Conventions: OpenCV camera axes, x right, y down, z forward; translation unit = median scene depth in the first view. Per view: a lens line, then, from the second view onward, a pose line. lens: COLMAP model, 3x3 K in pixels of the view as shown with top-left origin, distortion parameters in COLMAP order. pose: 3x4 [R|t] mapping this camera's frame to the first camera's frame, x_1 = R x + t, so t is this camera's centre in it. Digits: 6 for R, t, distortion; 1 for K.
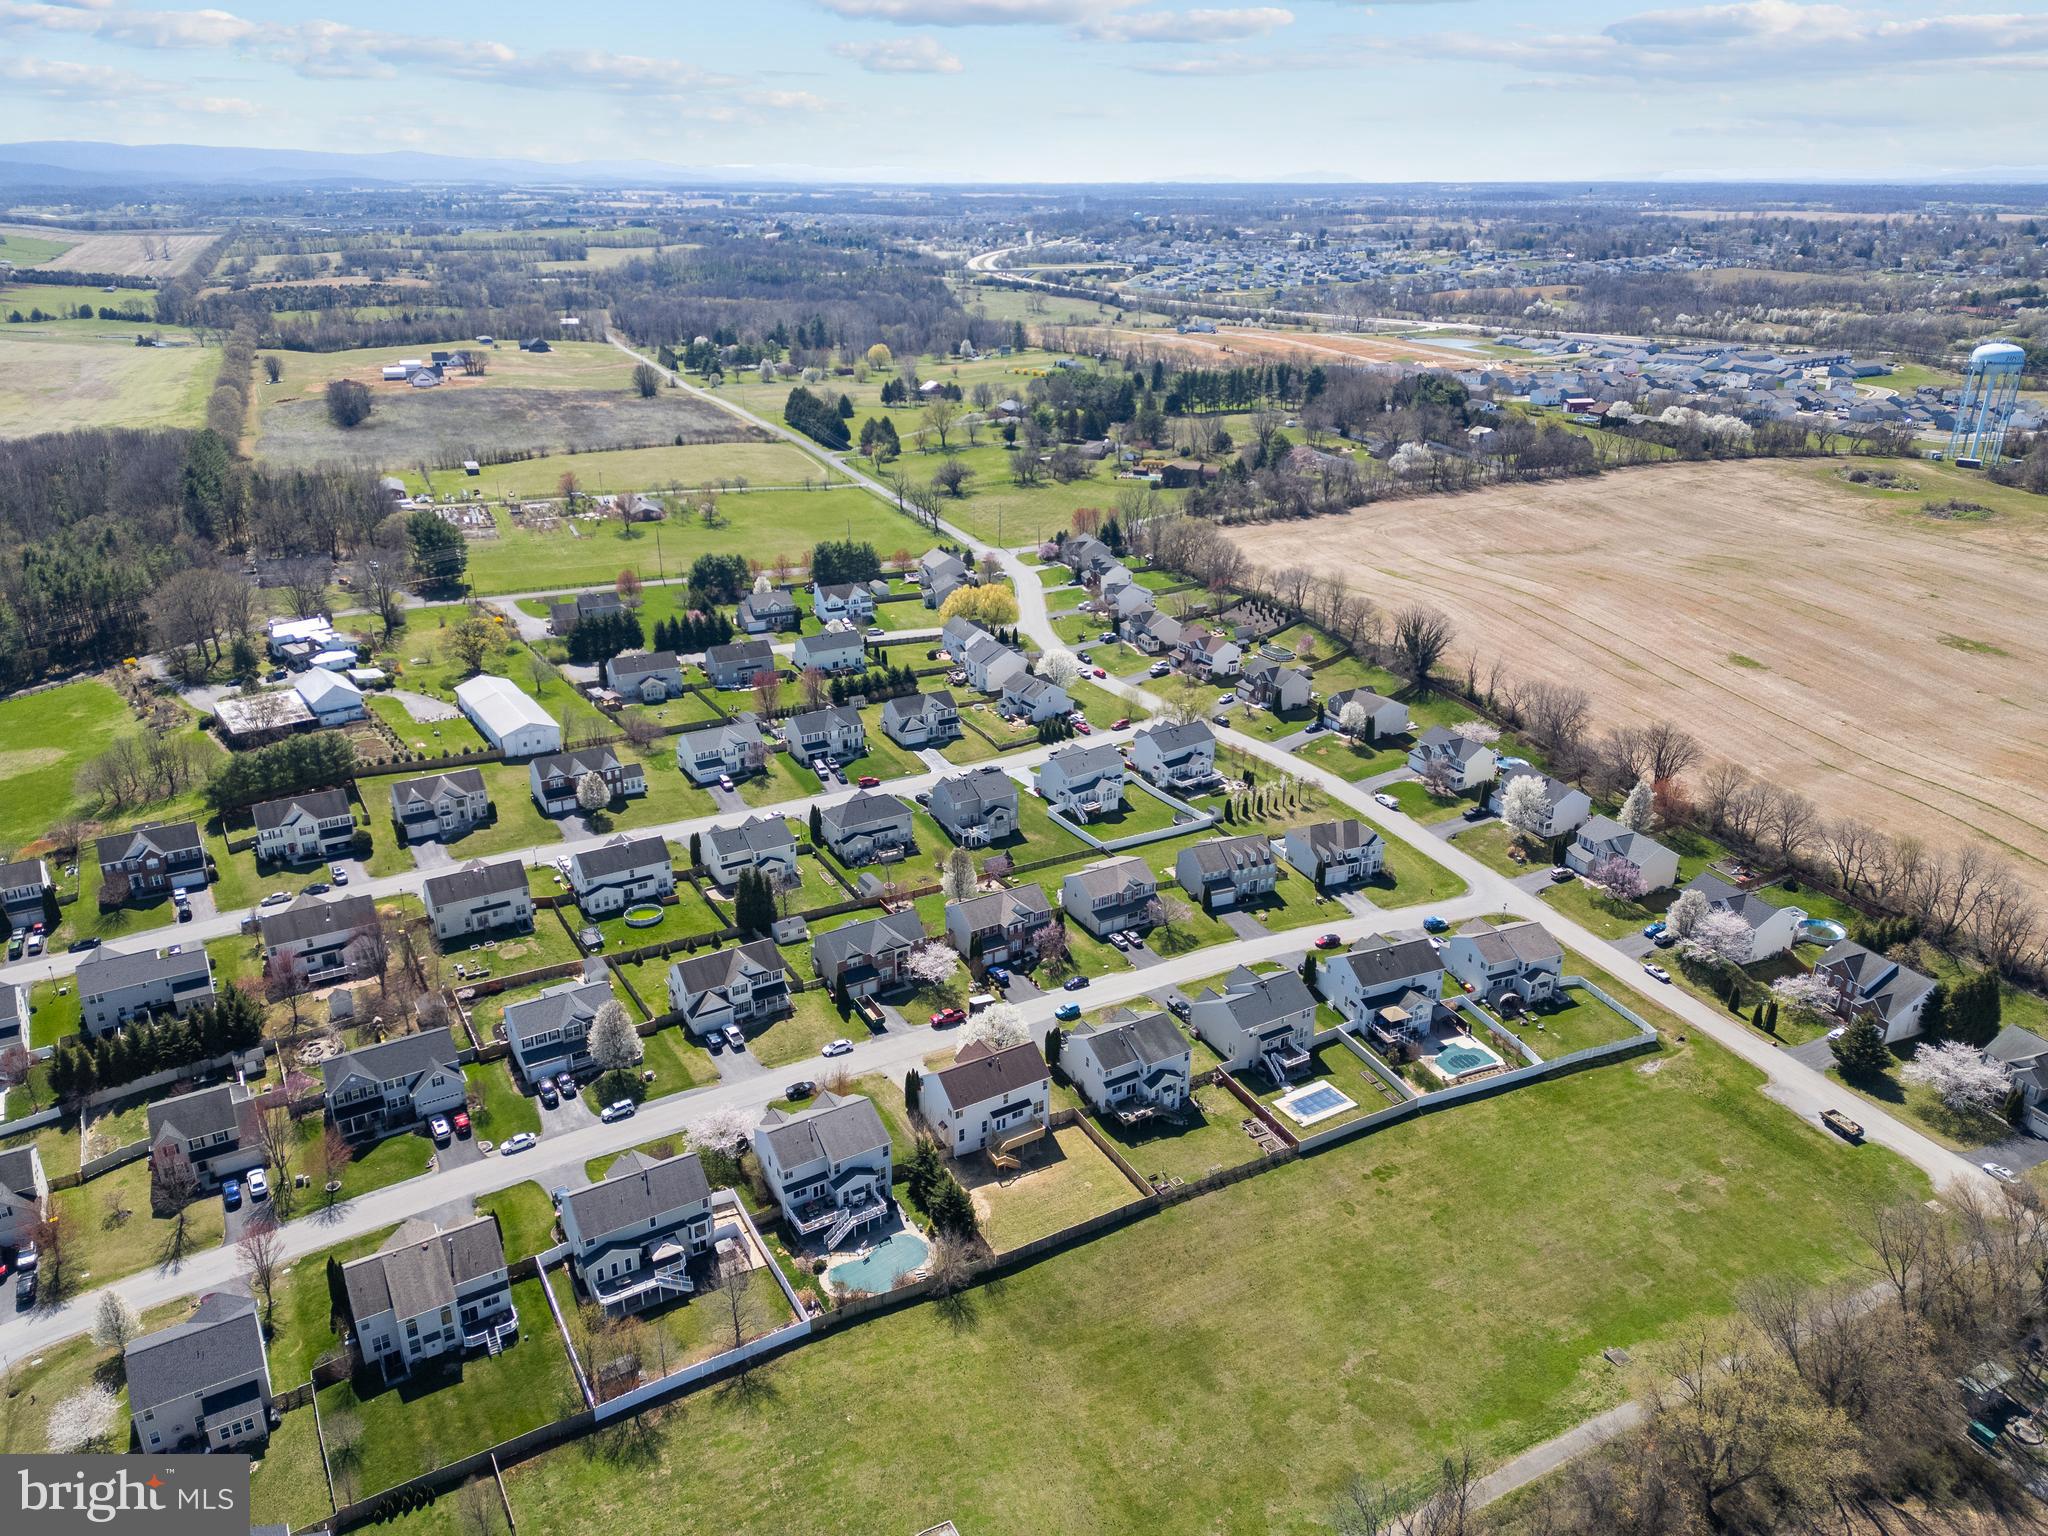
lens RADIAL K [[1429.2, 0, 1022.4], [0, 1429.2, 758.3], [0, 0, 1]] dist [0.099637, -0.106902]
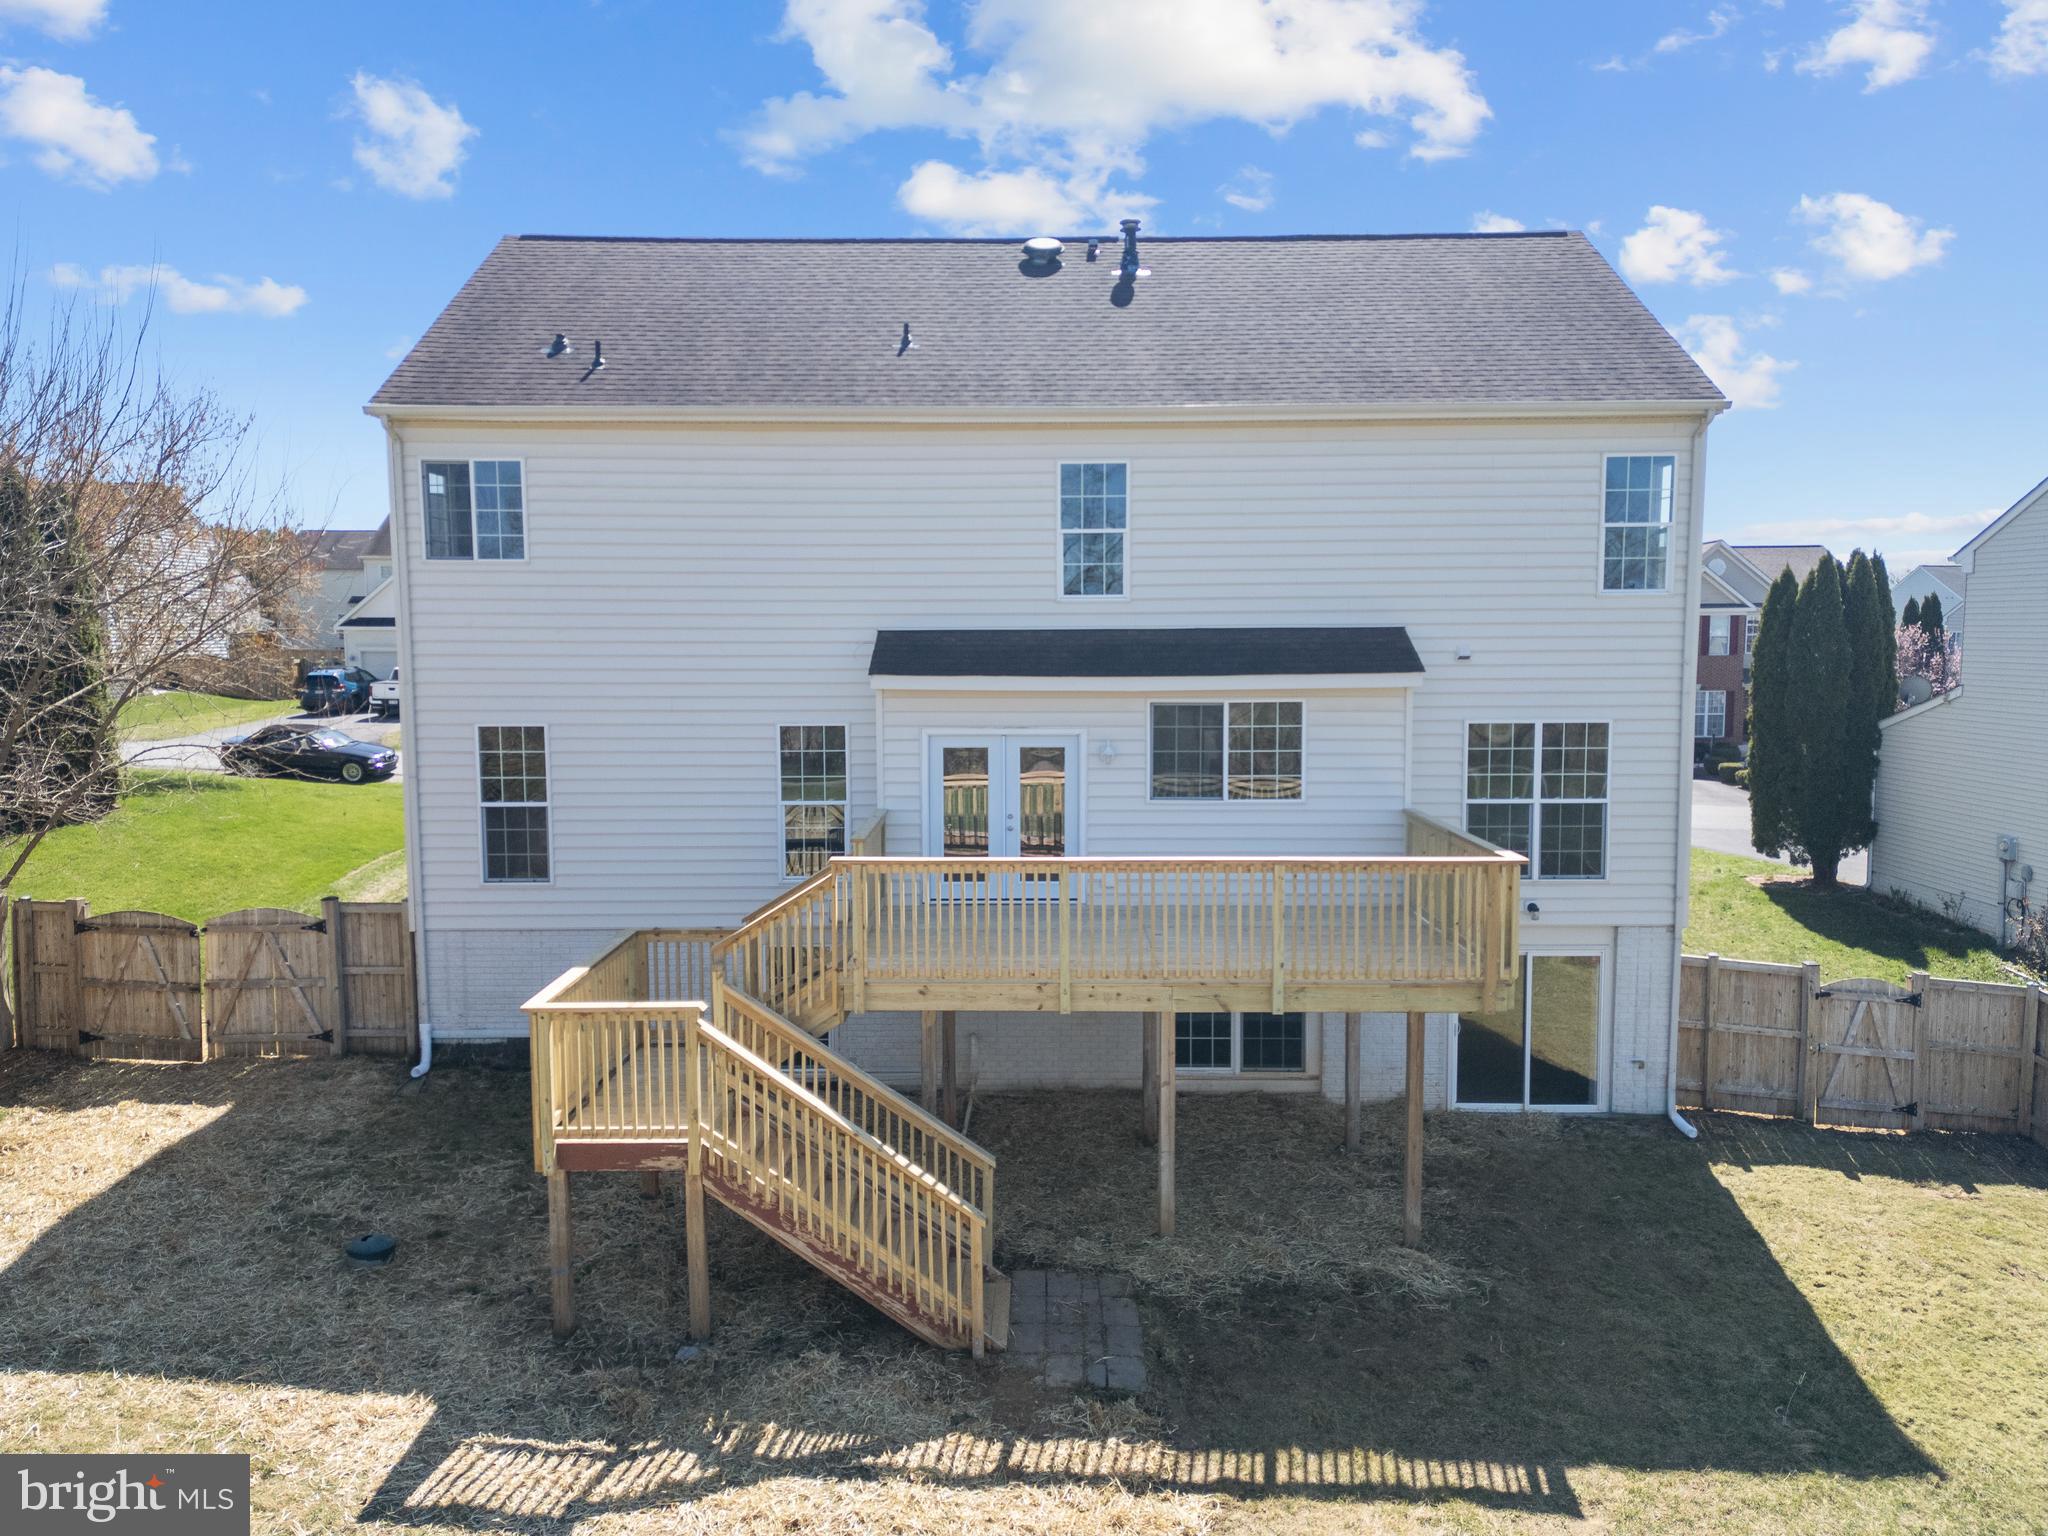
lens RADIAL K [[1429.2, 0, 1022.4], [0, 1429.2, 758.3], [0, 0, 1]] dist [0.099637, -0.106902]
pose [[0.855219, 0.038649, -0.516824, 0.021561], [-0.187847, 0.952523, -0.239611, 0.196925], [0.483026, 0.302004, 0.821876, 0.675171]]
